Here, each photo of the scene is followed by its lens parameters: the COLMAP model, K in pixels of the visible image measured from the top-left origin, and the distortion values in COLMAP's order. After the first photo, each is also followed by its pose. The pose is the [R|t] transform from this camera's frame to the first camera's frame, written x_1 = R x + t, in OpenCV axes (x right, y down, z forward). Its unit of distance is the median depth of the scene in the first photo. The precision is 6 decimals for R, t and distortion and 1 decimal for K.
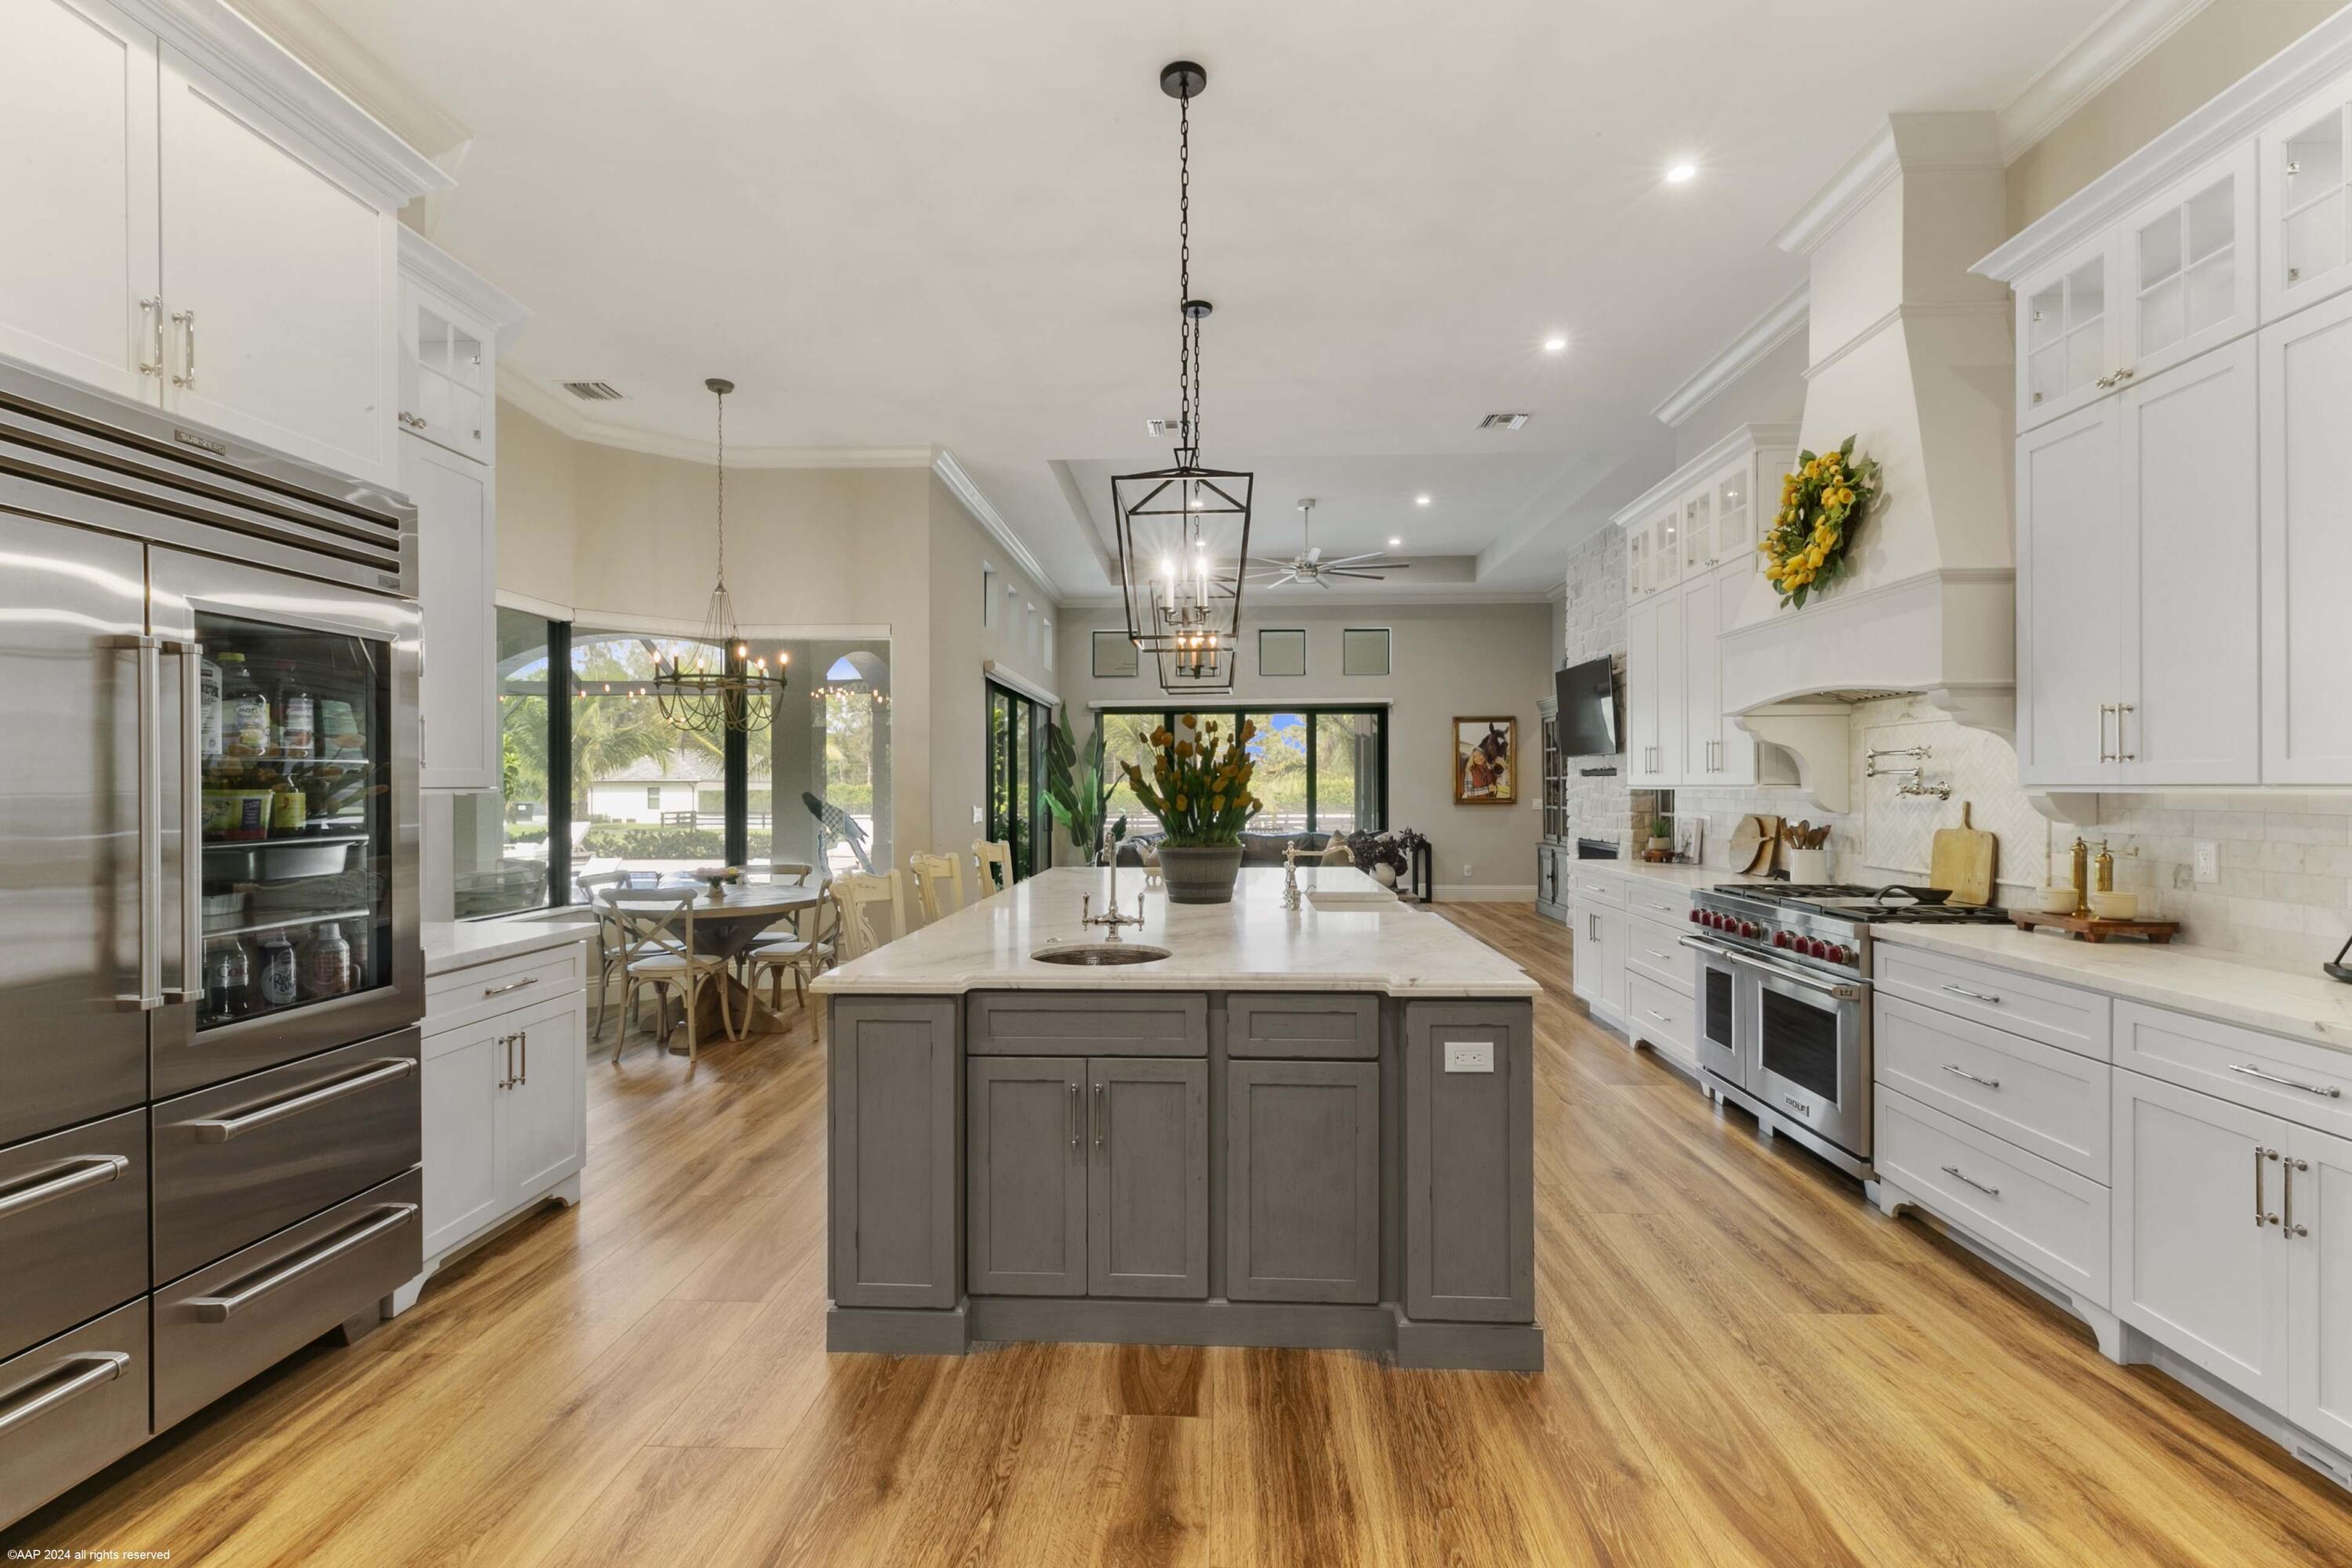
lens RADIAL K [[1063.8, 0, 1187.4], [0, 1063.8, 784.0], [0, 0, 1]] dist [0.002640, -0.000081]
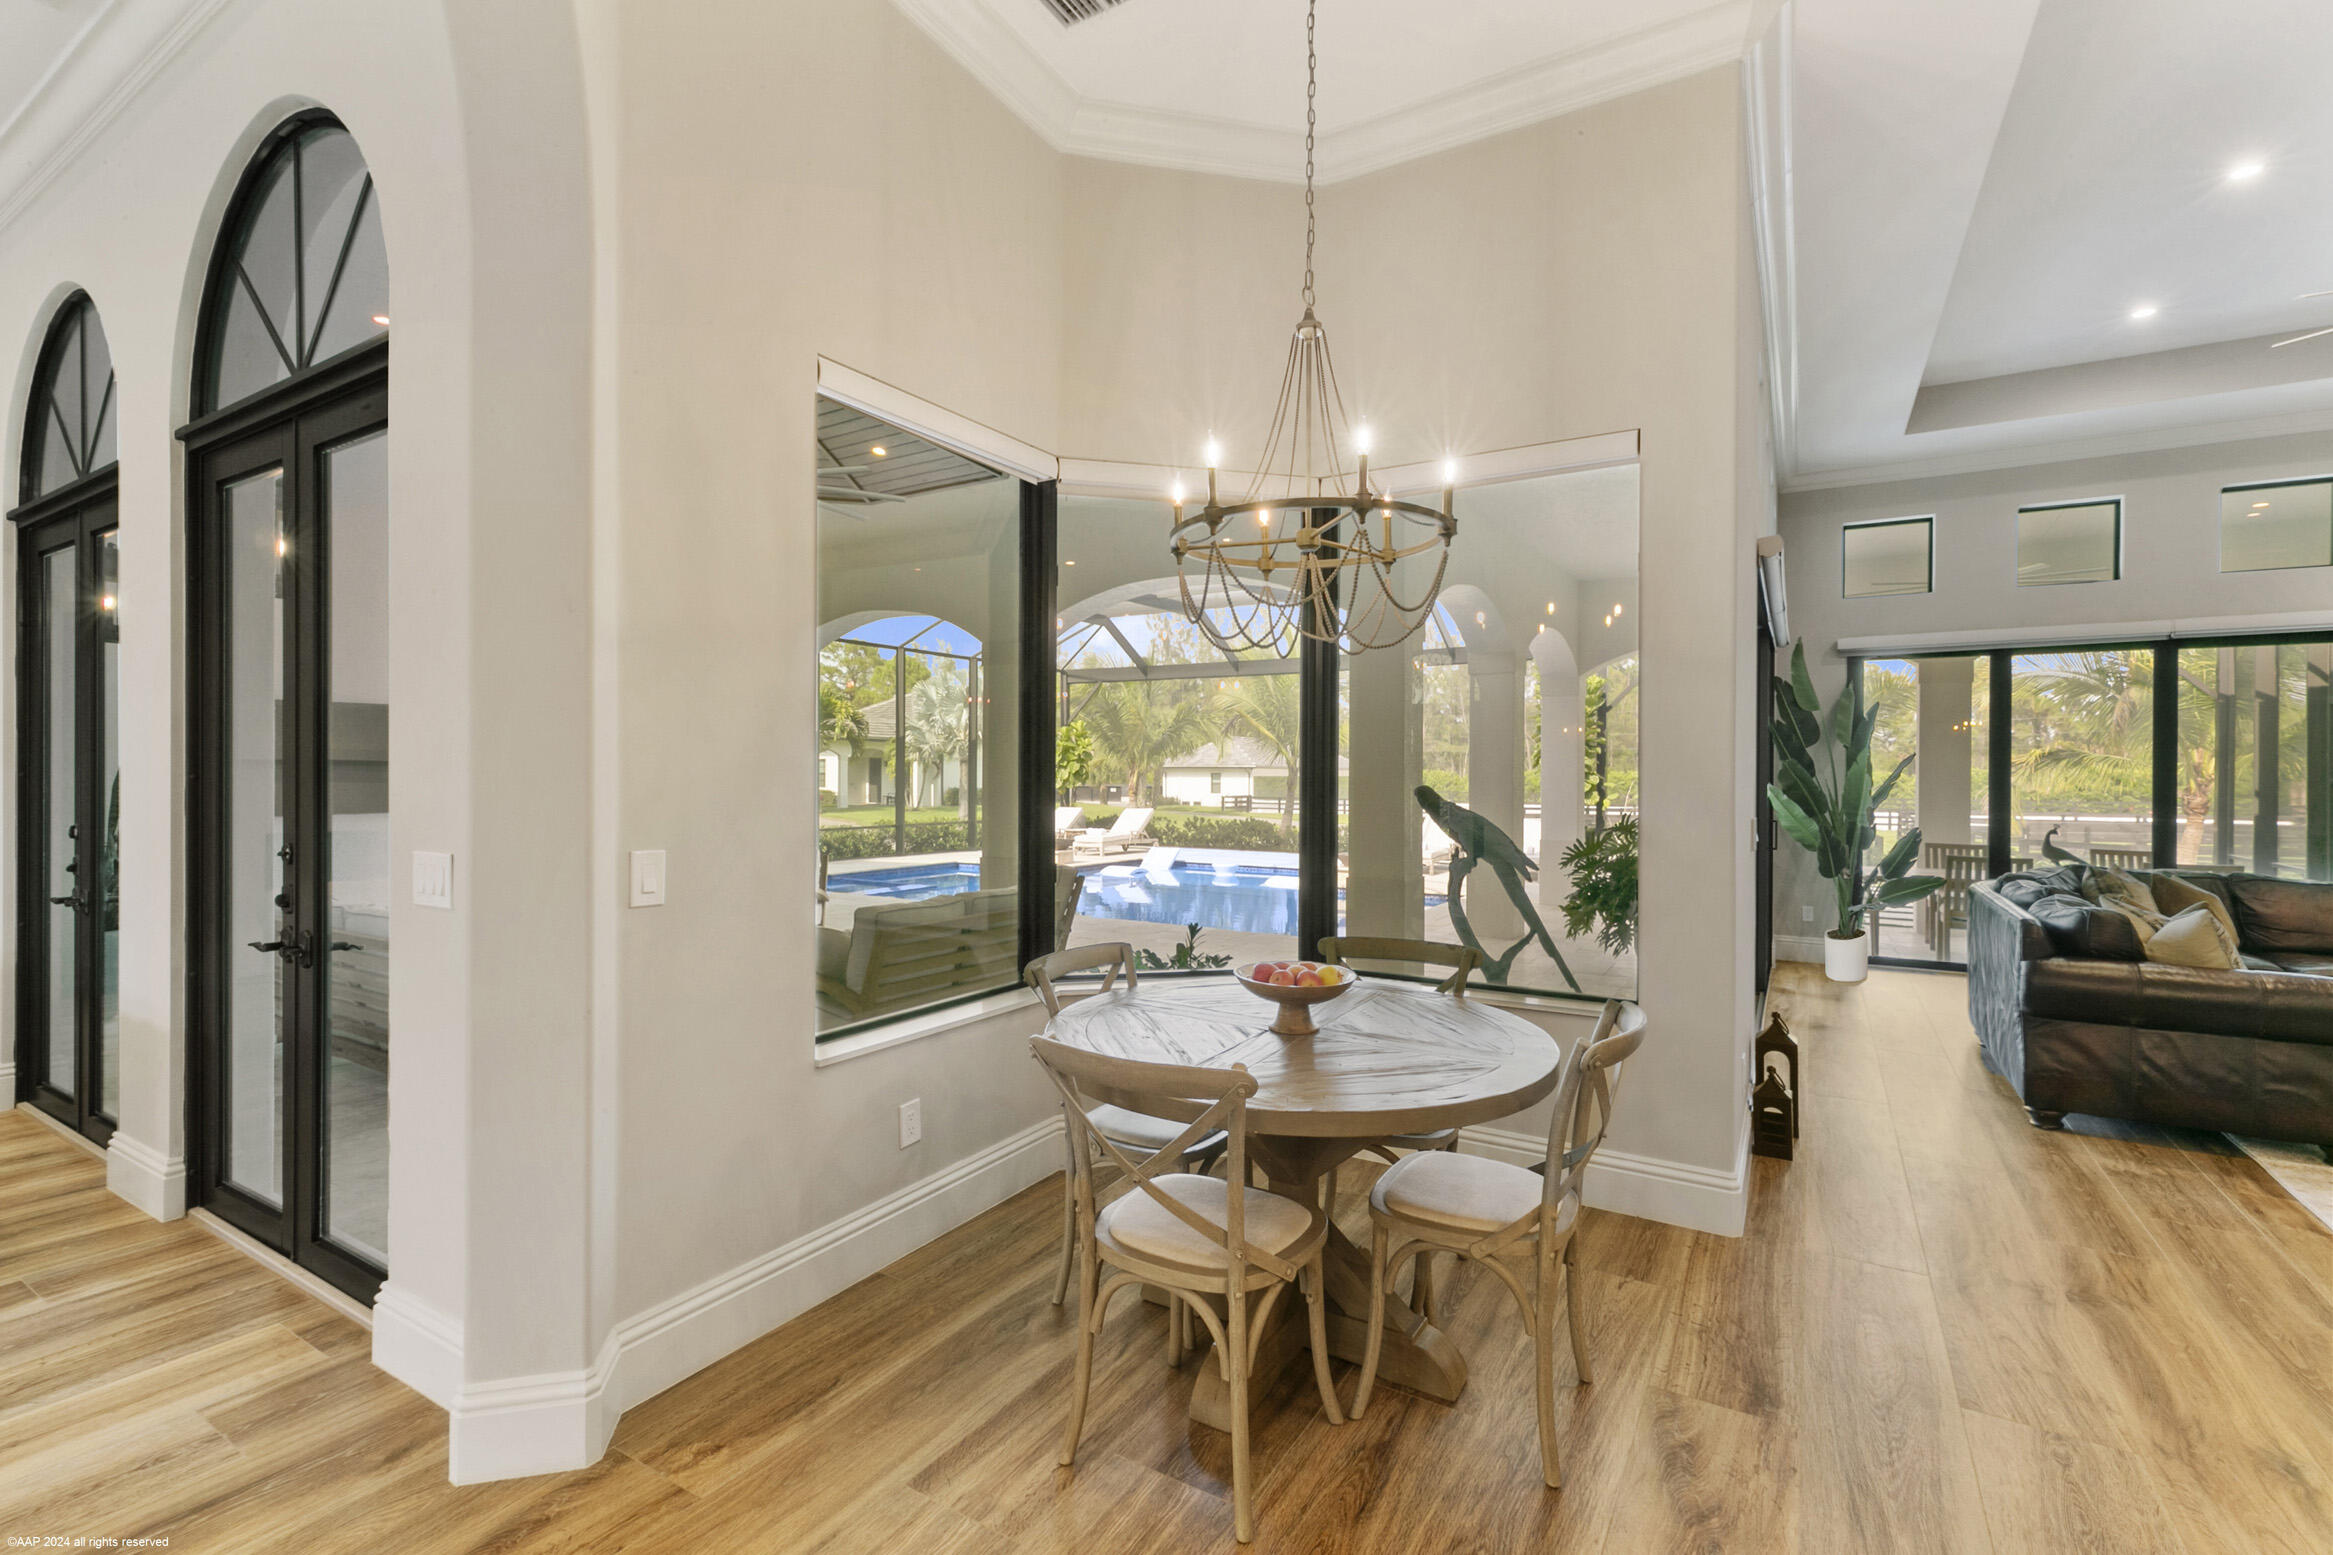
lens RADIAL K [[1055.2, 0, 1160.5], [0, 1055.2, 772.1], [0, 0, 1]] dist [0.002640, -0.000081]
pose [[0.868493, 0.007028, -0.495651, -0.130577], [-0.006568, 0.999975, 0.002670, -0.000299], [0.495658, 0.000936, 0.868518, 0.281339]]
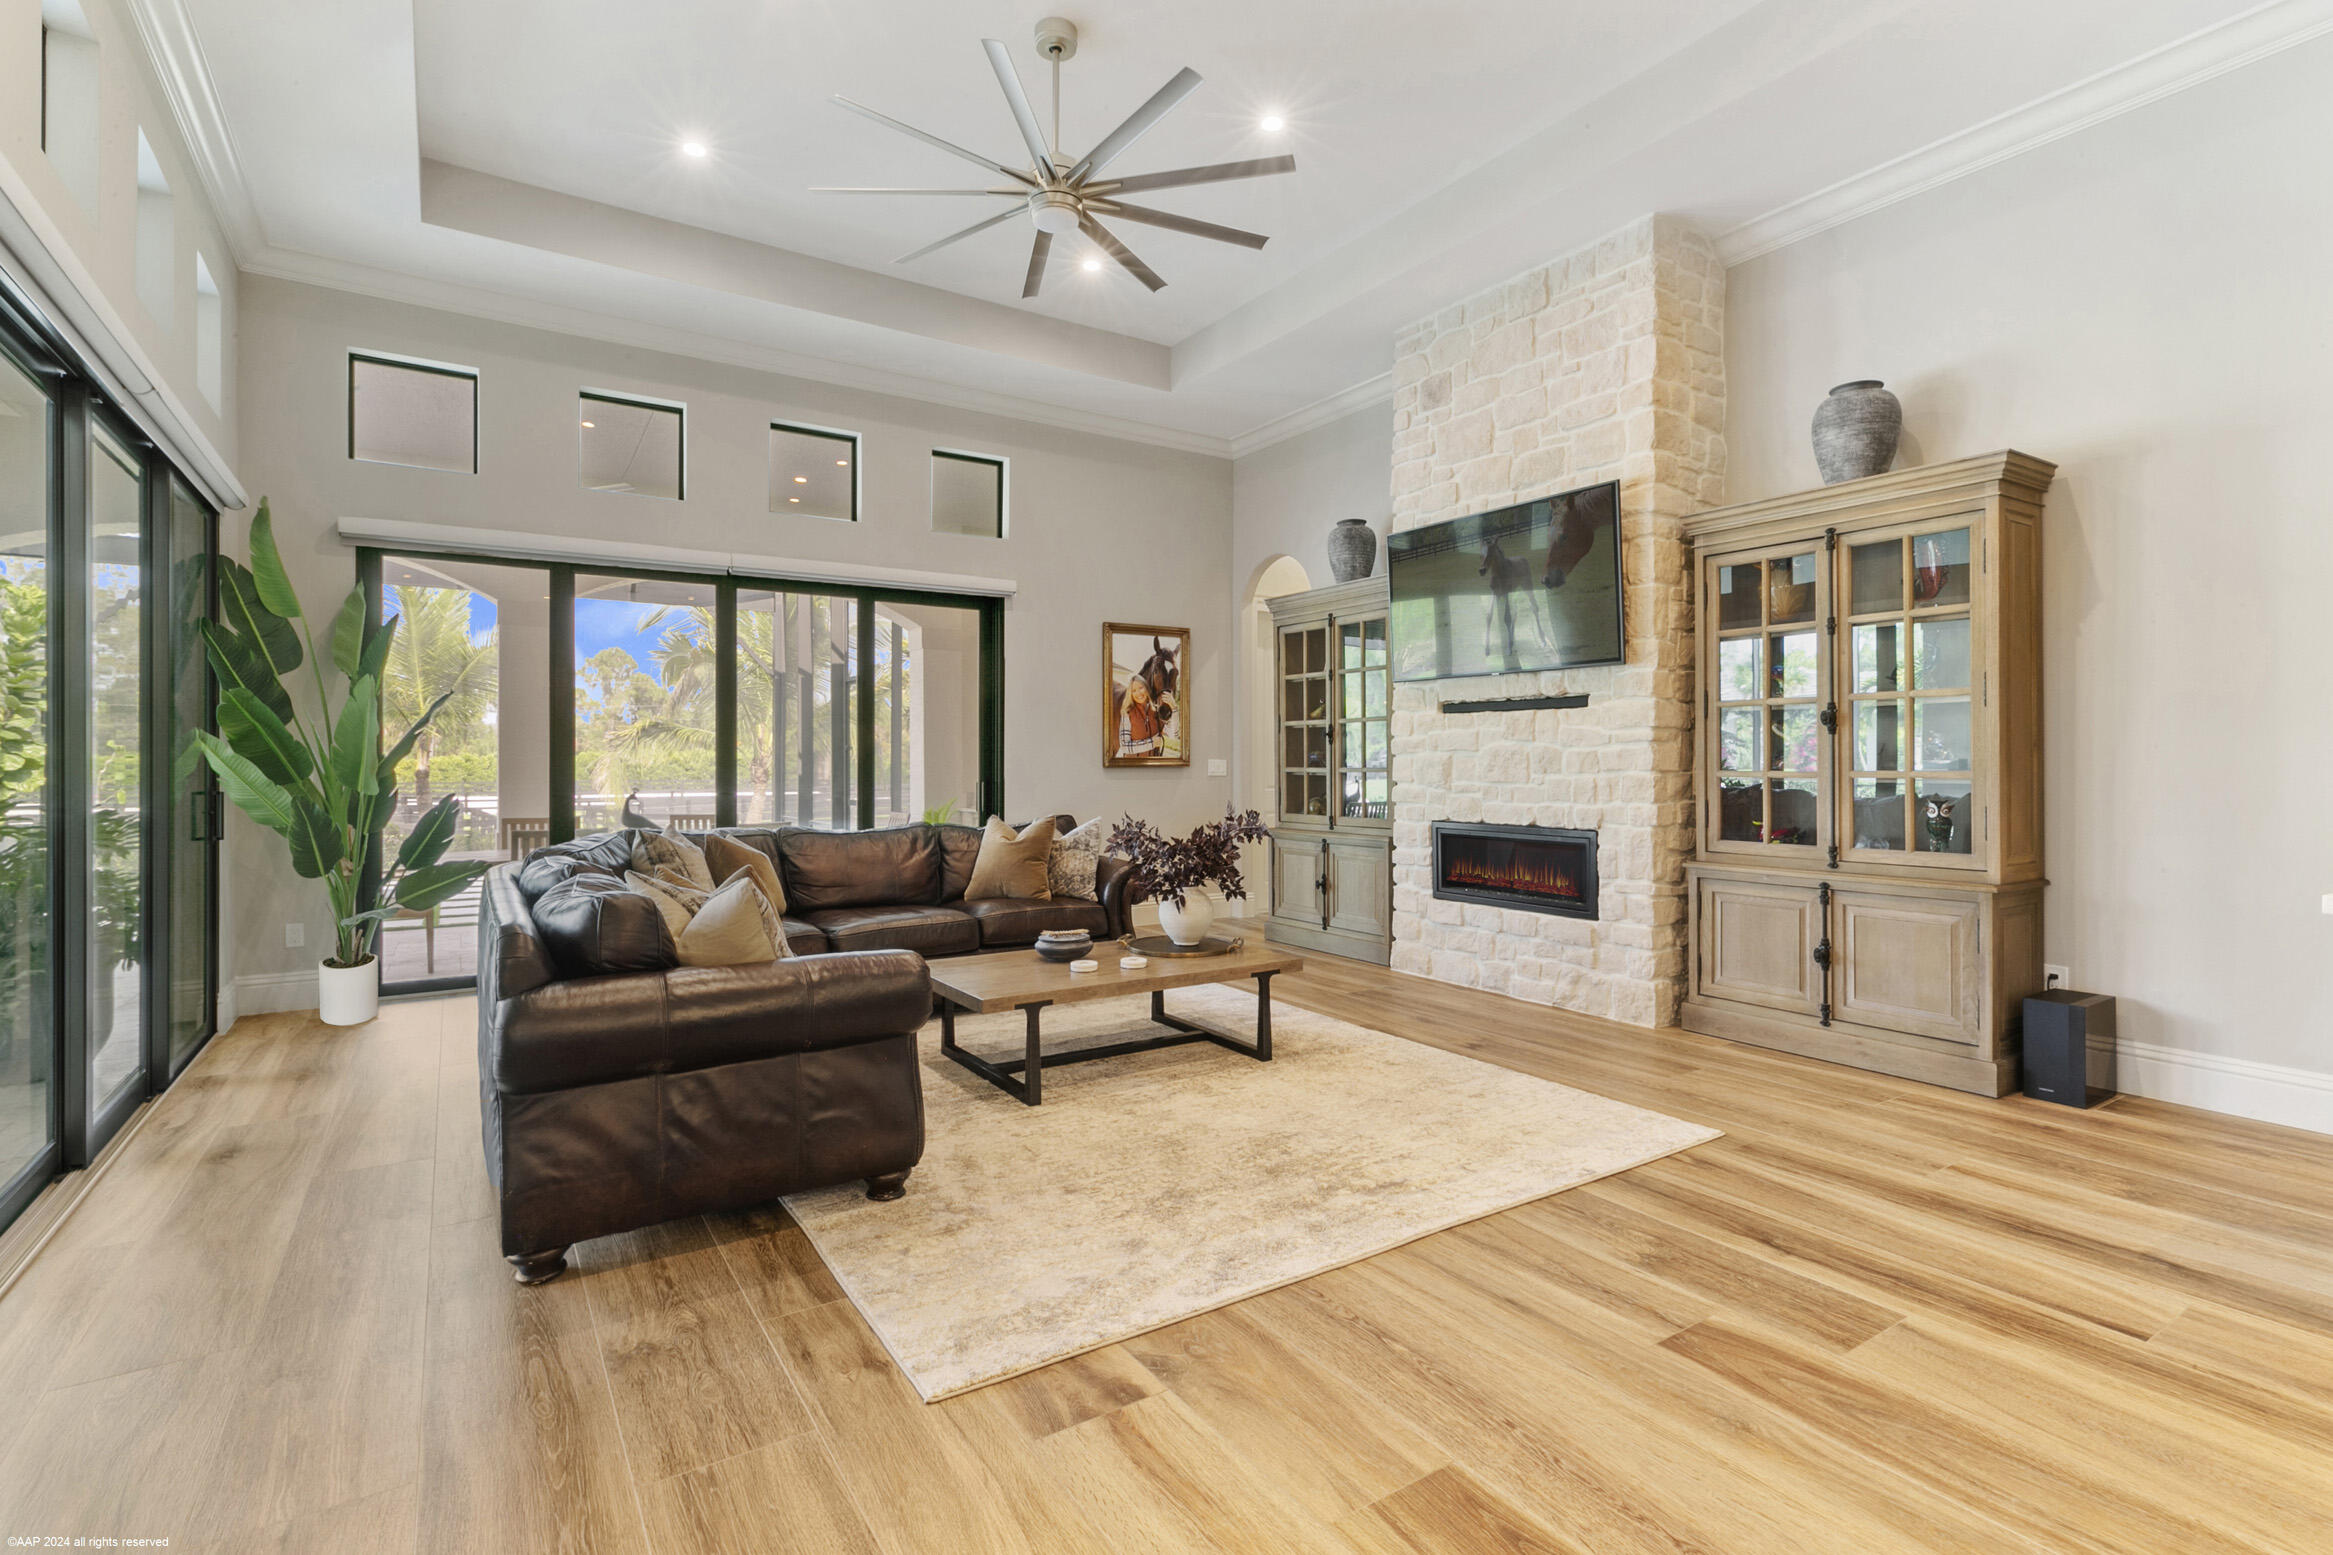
lens RADIAL K [[1055.2, 0, 1151.3], [0, 1055.2, 764.9], [0, 0, 1]] dist [0.002640, -0.000081]
pose [[0.821959, -0.000575, 0.569547, -0.068417], [-0.000205, 0.999999, 0.001305, 0.016645], [-0.569547, -0.001189, 0.821958, 0.493846]]
